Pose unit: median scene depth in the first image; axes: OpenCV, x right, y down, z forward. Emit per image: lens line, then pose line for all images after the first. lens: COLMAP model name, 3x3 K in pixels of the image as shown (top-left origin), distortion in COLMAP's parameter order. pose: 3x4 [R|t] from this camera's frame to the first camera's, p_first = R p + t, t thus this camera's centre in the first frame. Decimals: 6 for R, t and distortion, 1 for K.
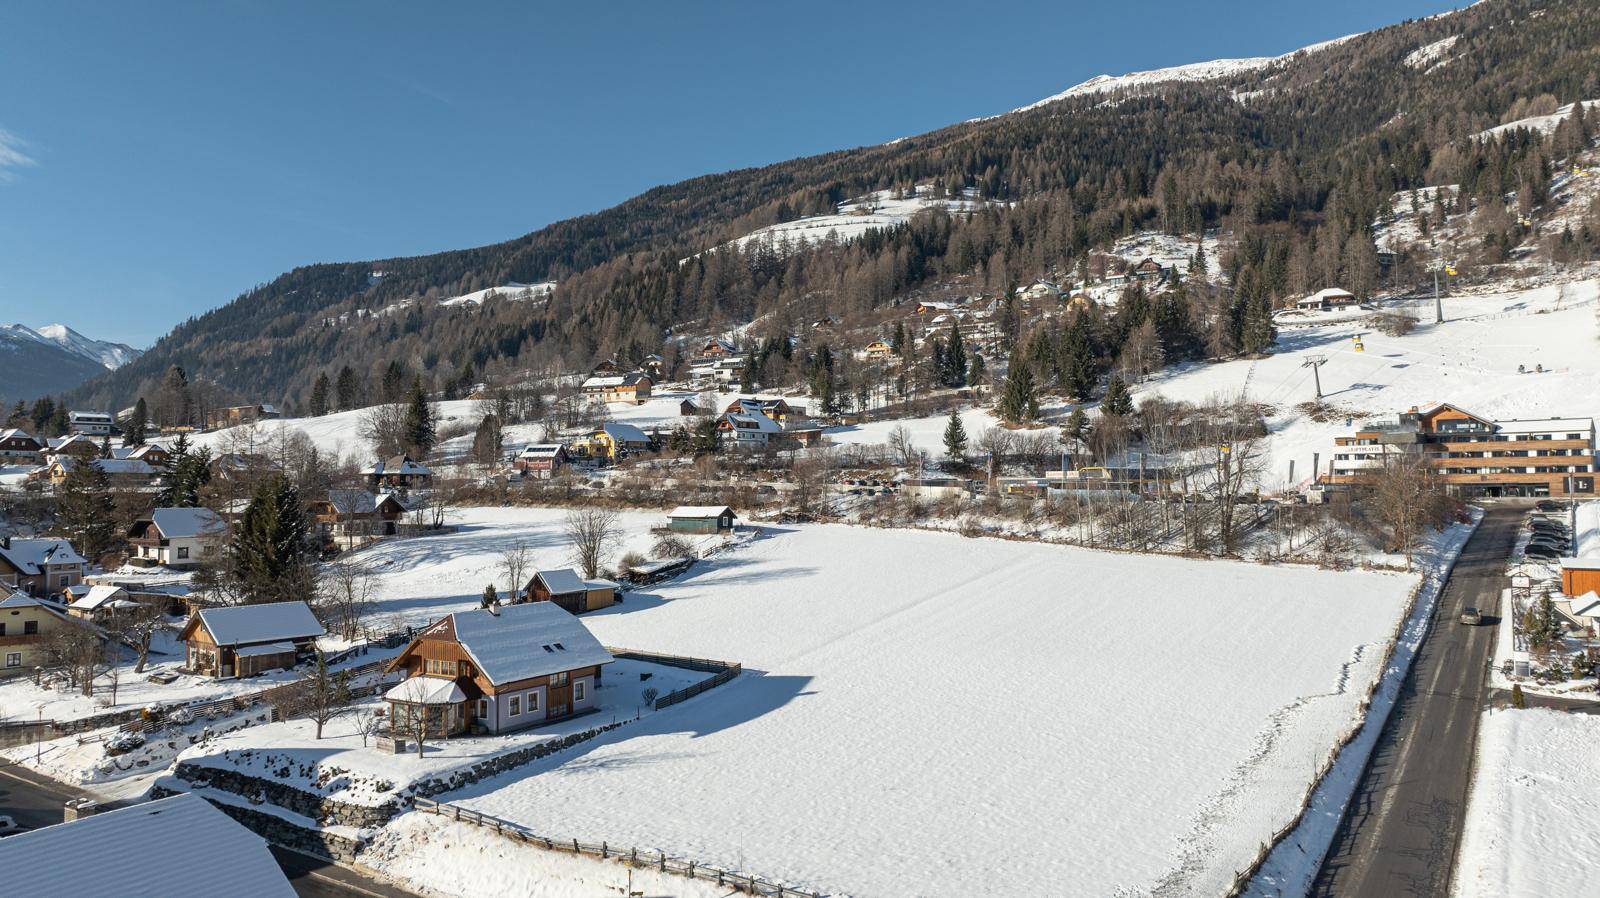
lens RADIAL K [[1110.0, 0, 800.0], [0, 1110.0, 449.0], [0, 0, 1]] dist [-0.058216, 0.062861]
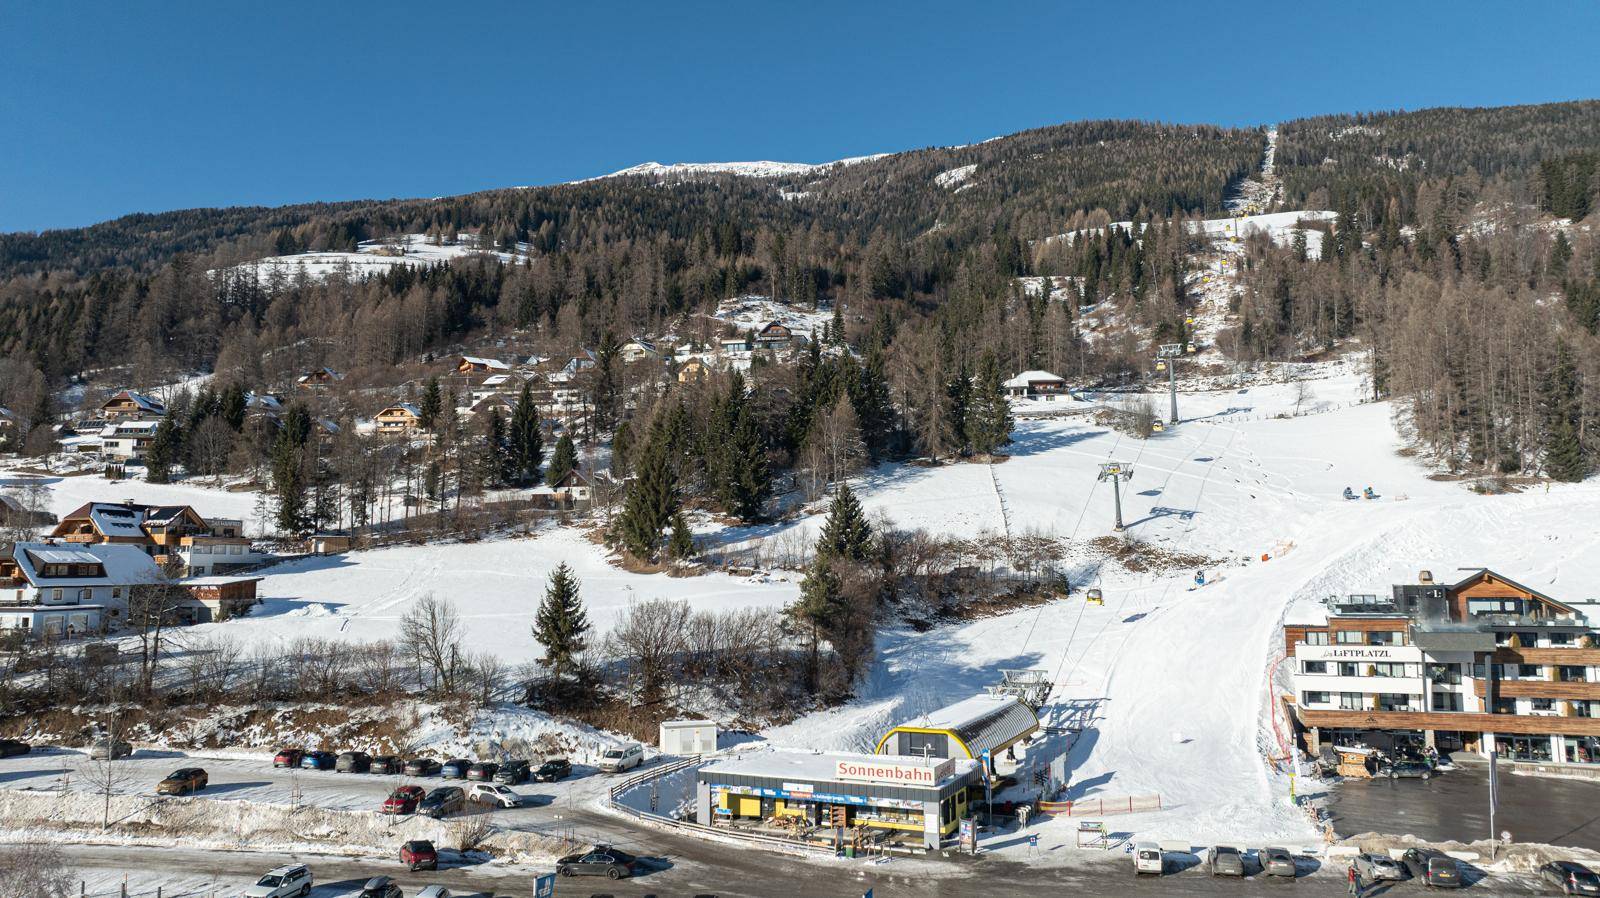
lens RADIAL K [[1114.9, 0, 800.0], [0, 1114.9, 449.0], [0, 0, 1]] dist [-0.000718, -0.038452]
pose [[0.915370, 0.044701, 0.400124, 0.019814], [-0.015234, 0.996951, -0.076525, -0.020073], [-0.402325, 0.063953, 0.913261, 0.235321]]
